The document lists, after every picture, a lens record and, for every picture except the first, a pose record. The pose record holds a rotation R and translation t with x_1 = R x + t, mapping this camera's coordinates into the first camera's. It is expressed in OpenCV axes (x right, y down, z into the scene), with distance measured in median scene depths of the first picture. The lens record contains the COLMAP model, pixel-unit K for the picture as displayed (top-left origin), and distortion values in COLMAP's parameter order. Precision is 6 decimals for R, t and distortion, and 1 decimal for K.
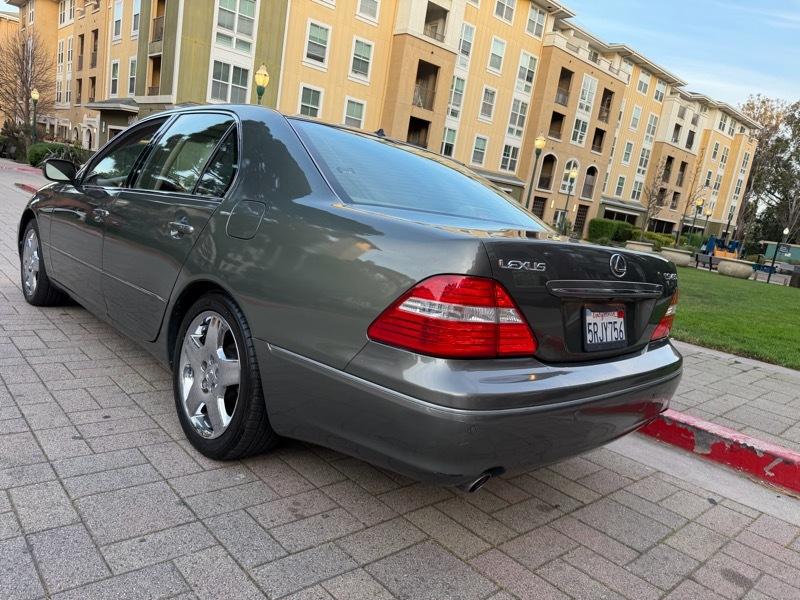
lens RADIAL K [[564.5, 0, 406.9], [0, 564.5, 303.5], [0, 0, 1]] dist [0.010836, -0.021623]
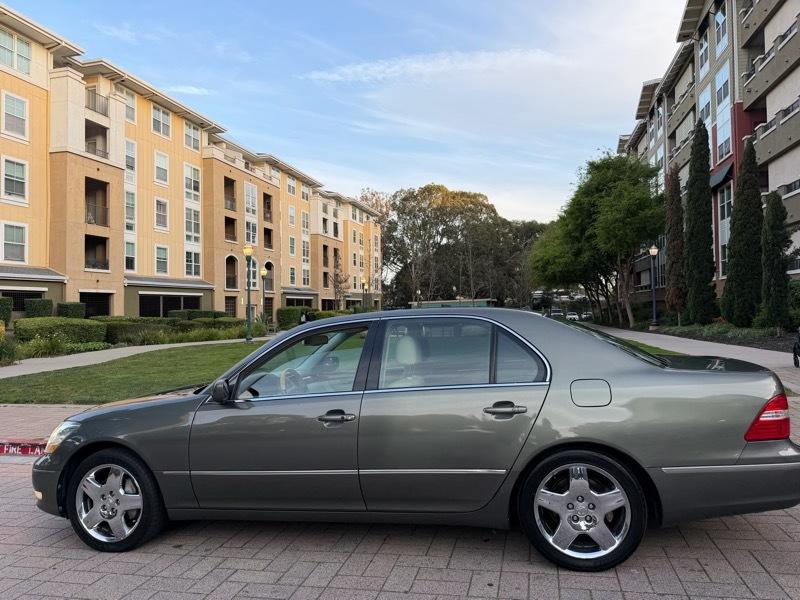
lens RADIAL K [[552.4, 0, 403.2], [0, 552.4, 305.8], [0, 0, 1]] dist [0.067261, -0.091361]
pose [[0.815842, -0.163674, 0.554628, -0.076255], [0.245711, 0.966339, -0.076261, -0.019931], [-0.523477, 0.198496, 0.828596, 0.000050]]
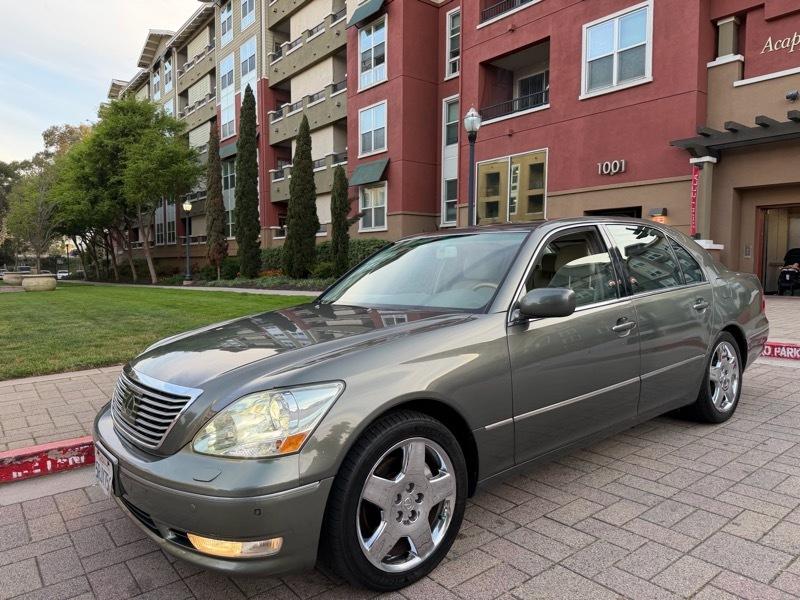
lens RADIAL K [[557.8, 0, 394.4], [0, 557.8, 303.0], [0, 0, 1]] dist [0.038162, -0.055145]
pose [[0.087078, -0.218861, 0.971863, -0.117869], [0.200326, 0.959487, 0.198125, -0.036841], [-0.975852, 0.177437, 0.127394, 0.097024]]
